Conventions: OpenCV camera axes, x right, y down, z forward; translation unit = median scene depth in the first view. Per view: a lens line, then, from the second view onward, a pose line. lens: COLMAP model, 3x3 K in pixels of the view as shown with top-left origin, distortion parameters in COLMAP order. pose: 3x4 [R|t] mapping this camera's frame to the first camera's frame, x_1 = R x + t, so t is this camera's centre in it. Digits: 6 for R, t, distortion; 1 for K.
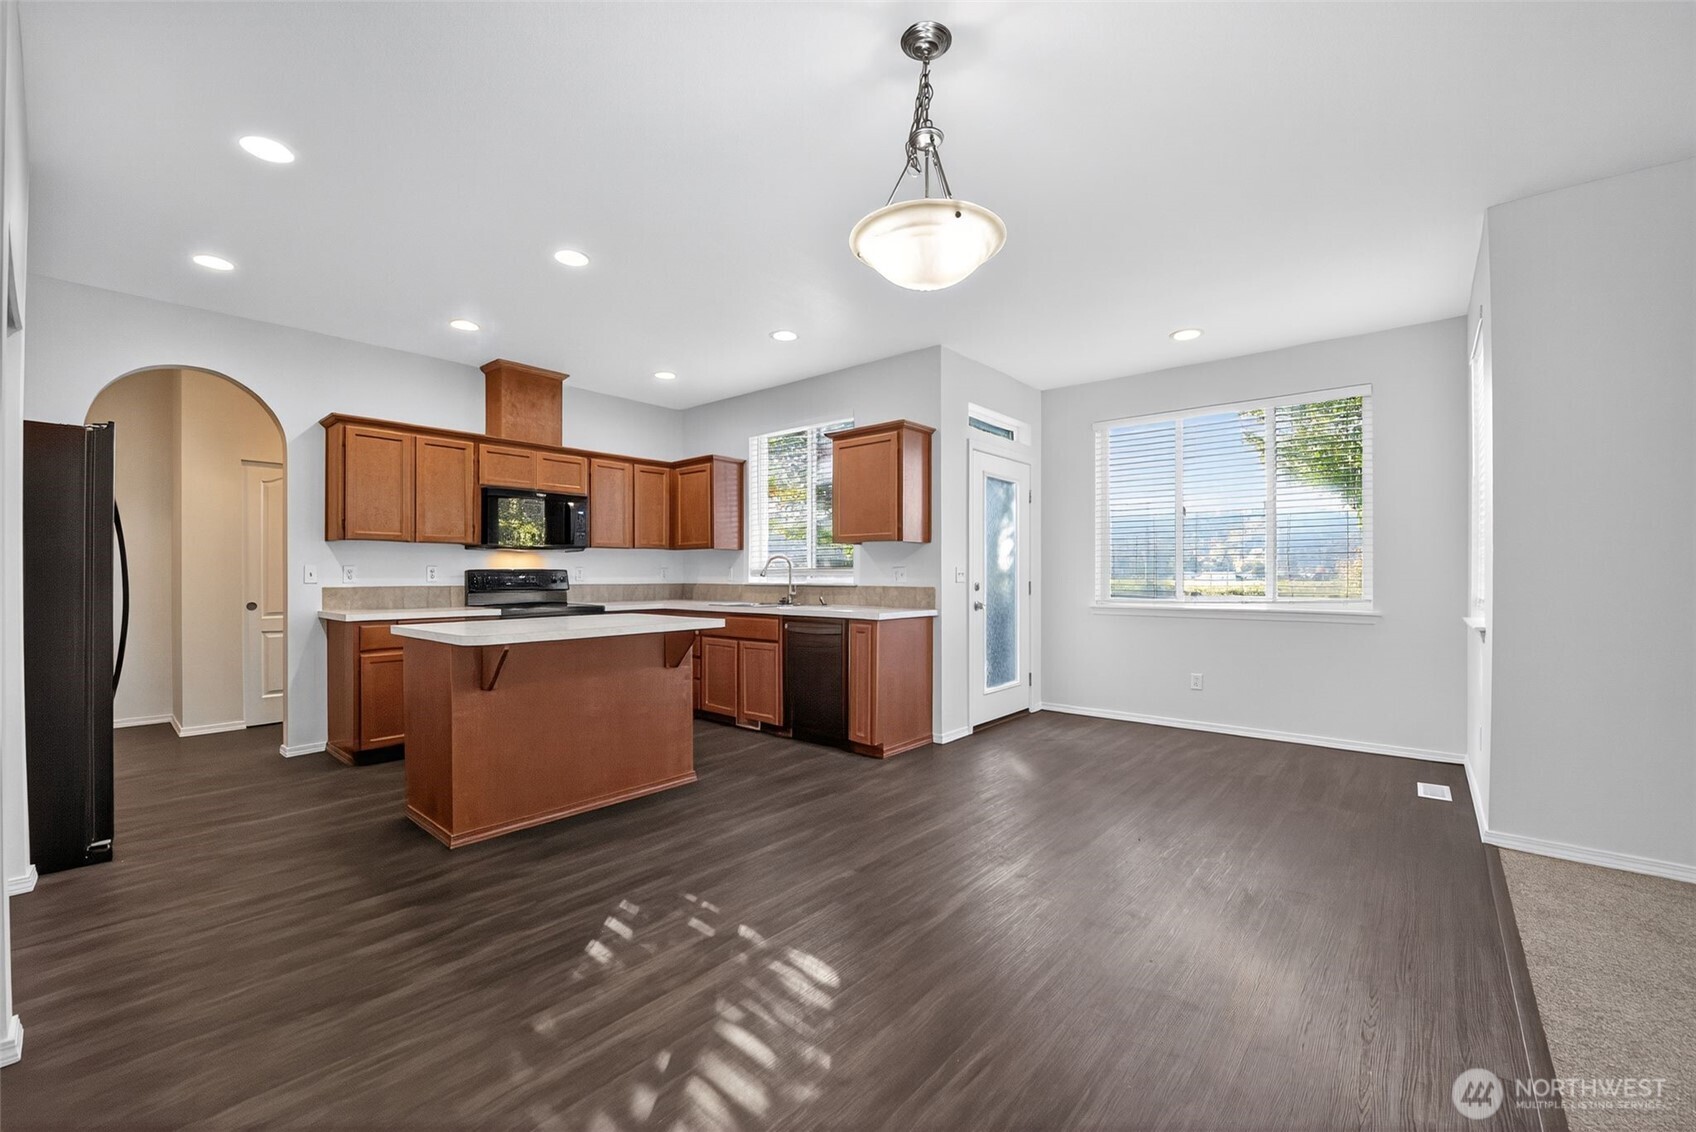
lens RADIAL K [[682.1, 0, 858.7], [0, 682.1, 570.0], [0, 0, 1]] dist [-0.021730, -0.000232]
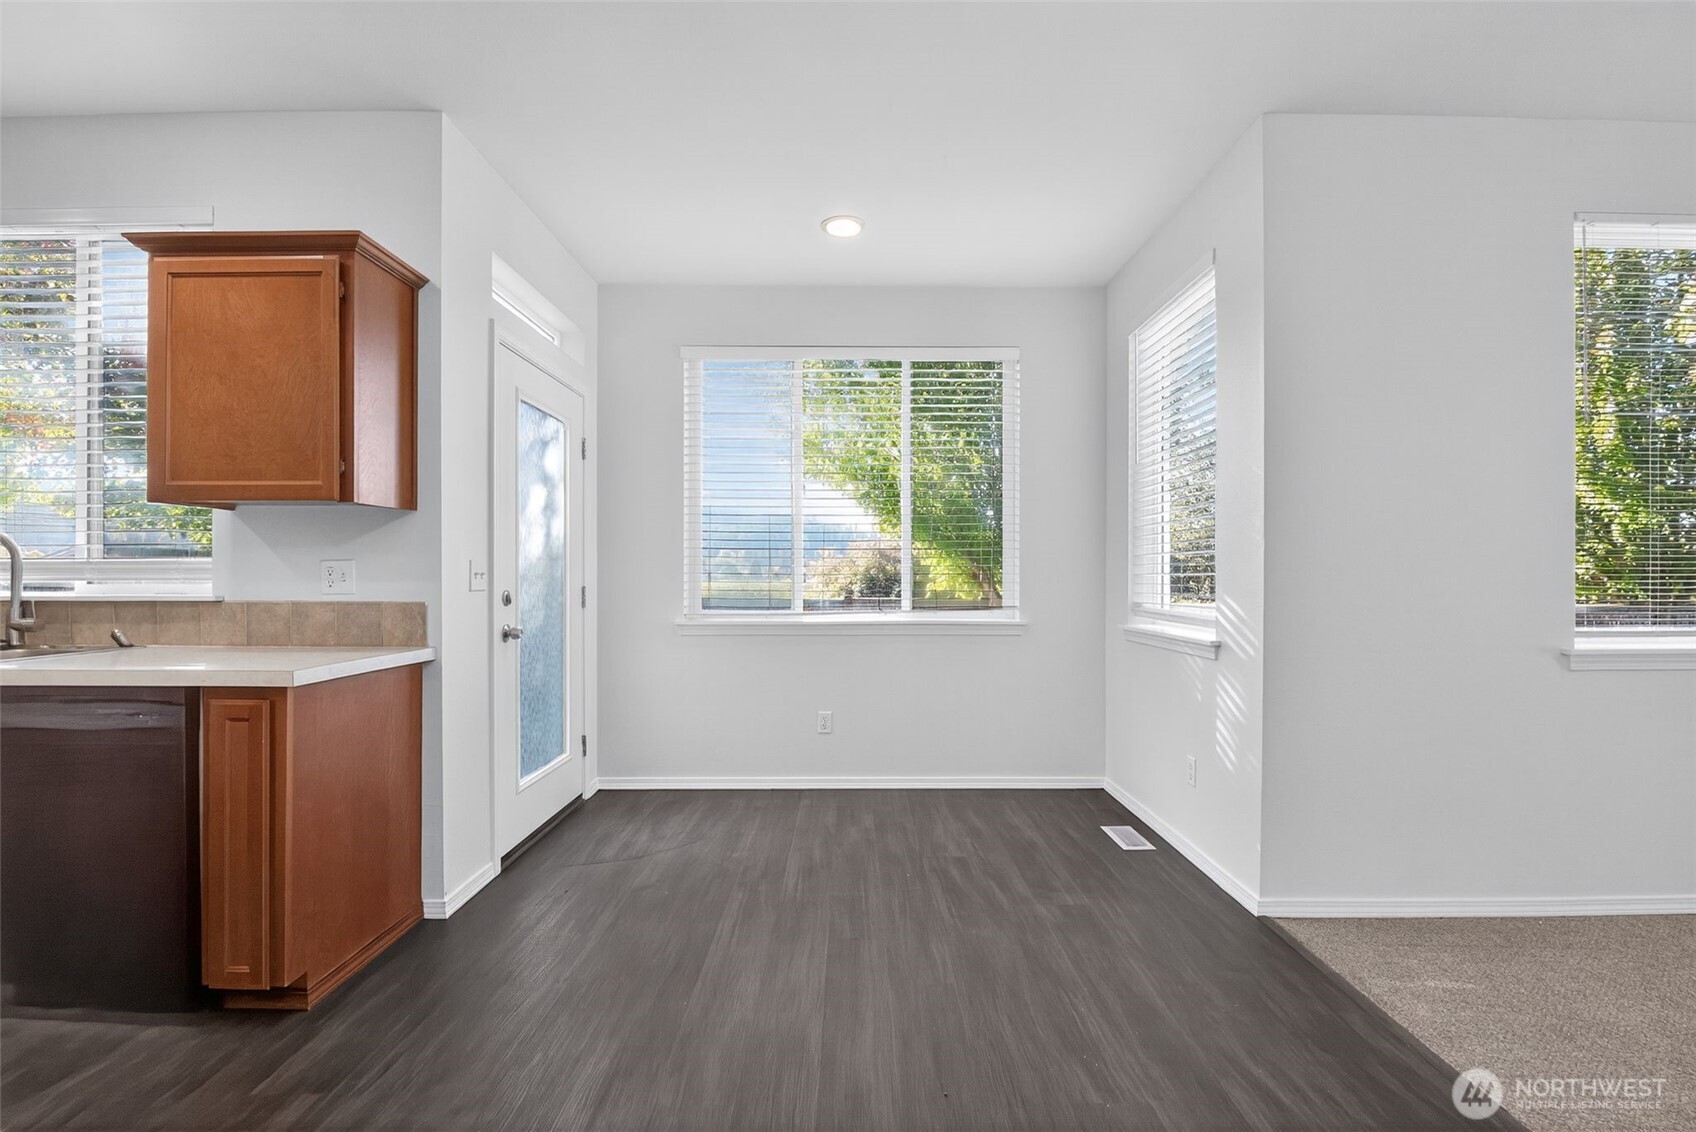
lens RADIAL K [[755.2, 0, 850.7], [0, 755.2, 573.9], [0, 0, 1]] dist [-0.017958, -0.000489]
pose [[0.764472, -0.000237, 0.644657, -0.002881], [-0.003507, 0.999984, 0.004527, 0.001569], [-0.644647, -0.005722, 0.764459, 0.394155]]
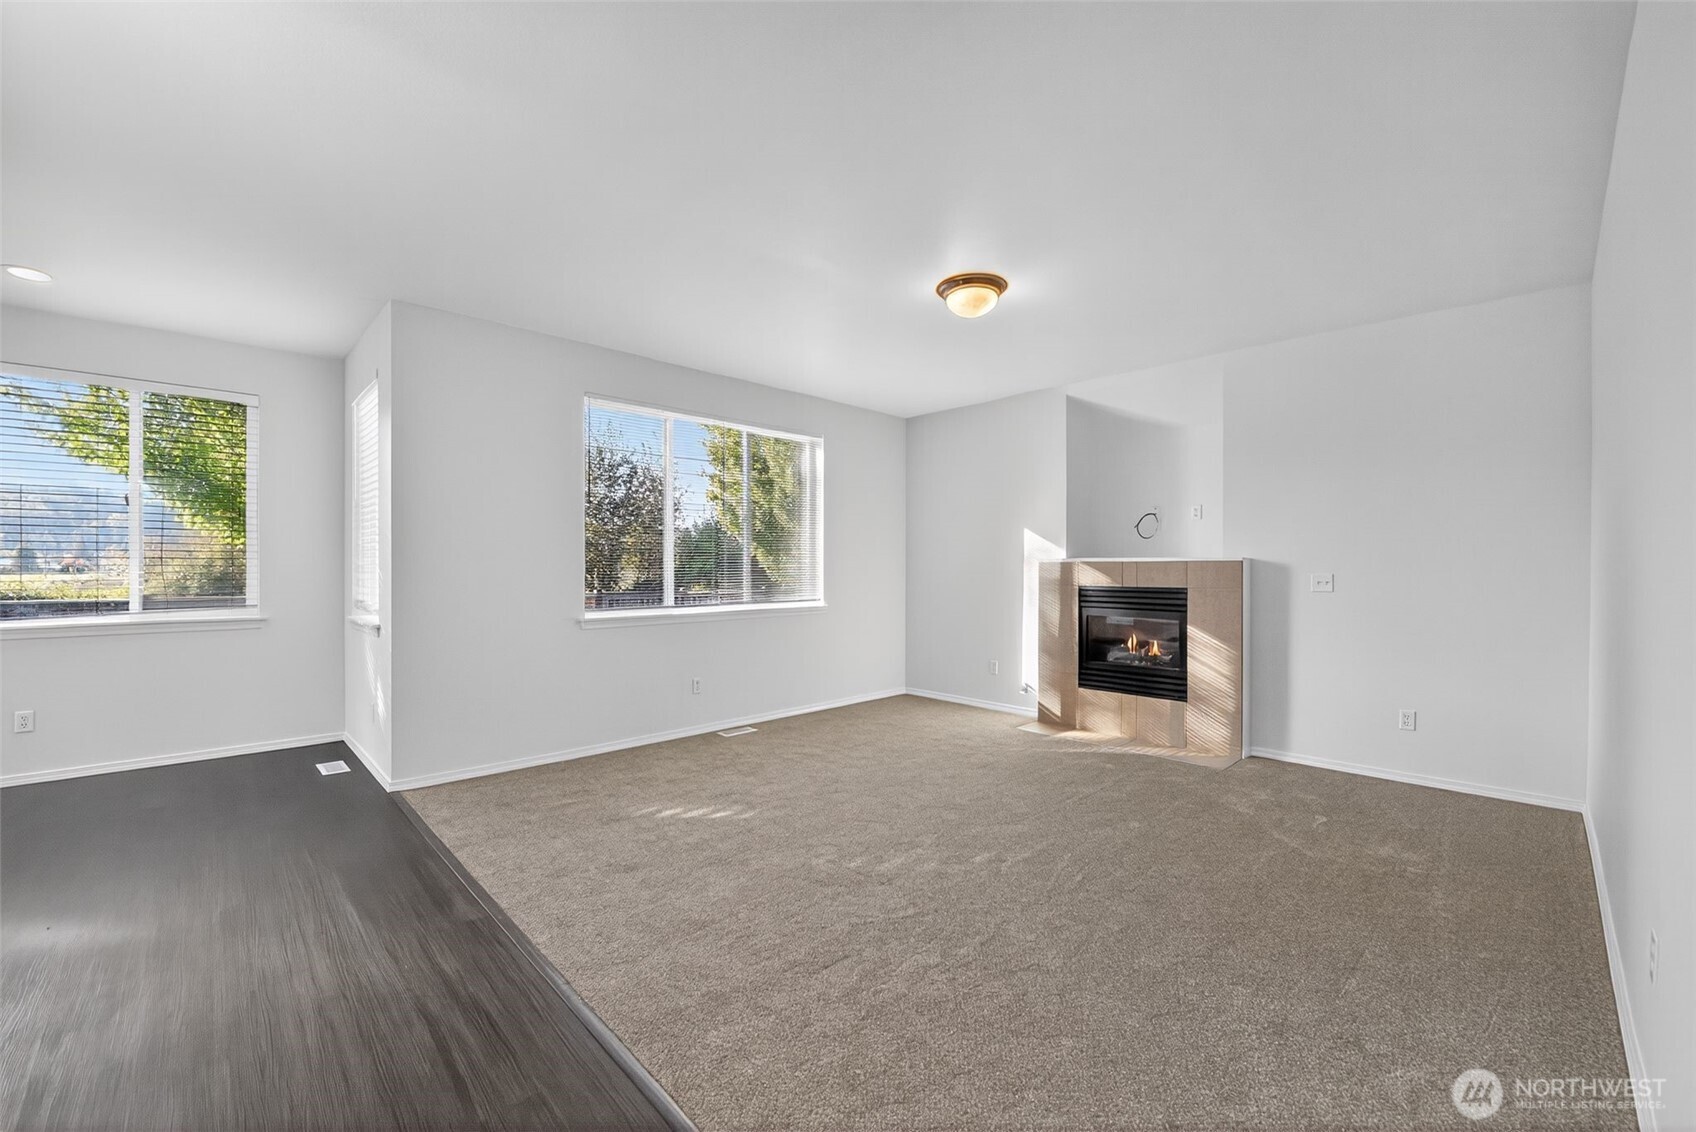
lens RADIAL K [[682.1, 0, 858.7], [0, 682.1, 570.0], [0, 0, 1]] dist [-0.021730, -0.000232]
pose [[0.098256, -0.008829, 0.995122, -0.162247], [-0.004995, 0.999944, 0.009365, -0.021747], [-0.995149, -0.005890, 0.098207, -0.014191]]
